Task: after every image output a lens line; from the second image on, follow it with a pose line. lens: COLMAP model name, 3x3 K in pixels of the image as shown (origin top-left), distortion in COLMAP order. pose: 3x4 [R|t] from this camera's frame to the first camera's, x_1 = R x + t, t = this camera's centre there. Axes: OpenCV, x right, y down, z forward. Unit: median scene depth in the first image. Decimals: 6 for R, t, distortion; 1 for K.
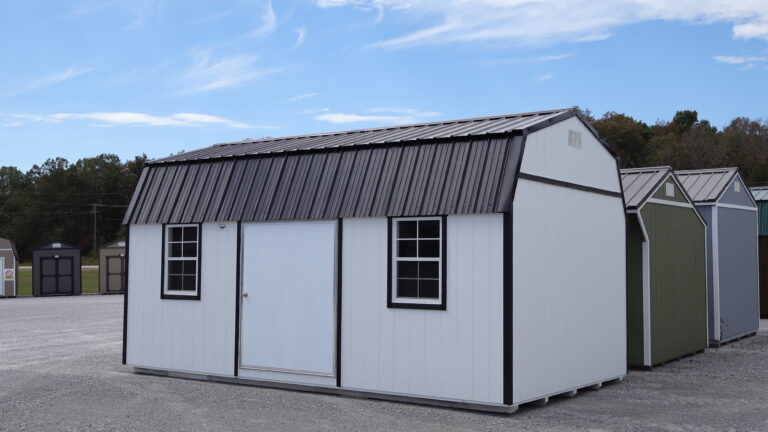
lens RADIAL K [[911.9, 0, 386.7], [0, 911.9, 215.9], [0, 0, 1]] dist [-0.007102, 0.000000]
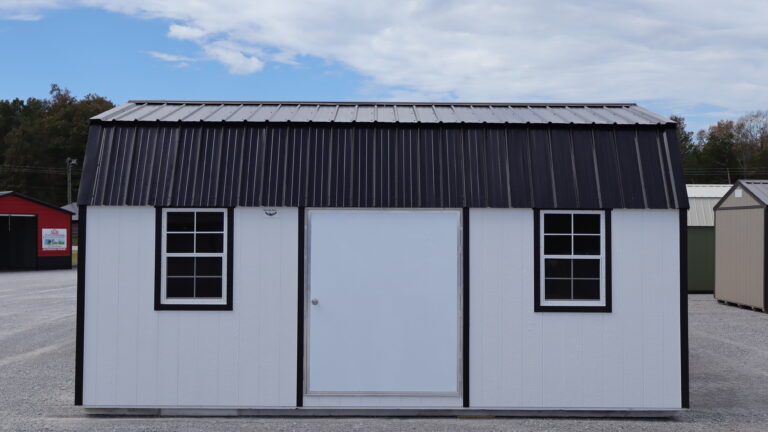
lens RADIAL K [[911.9, 0, 380.5], [0, 911.9, 212.5], [0, 0, 1]] dist [-0.007102, 0.000000]
pose [[0.820601, 0.025208, 0.570945, -0.556404], [-0.028998, 0.999576, -0.002456, 0.010638], [-0.570765, -0.014541, 0.820985, 0.325355]]
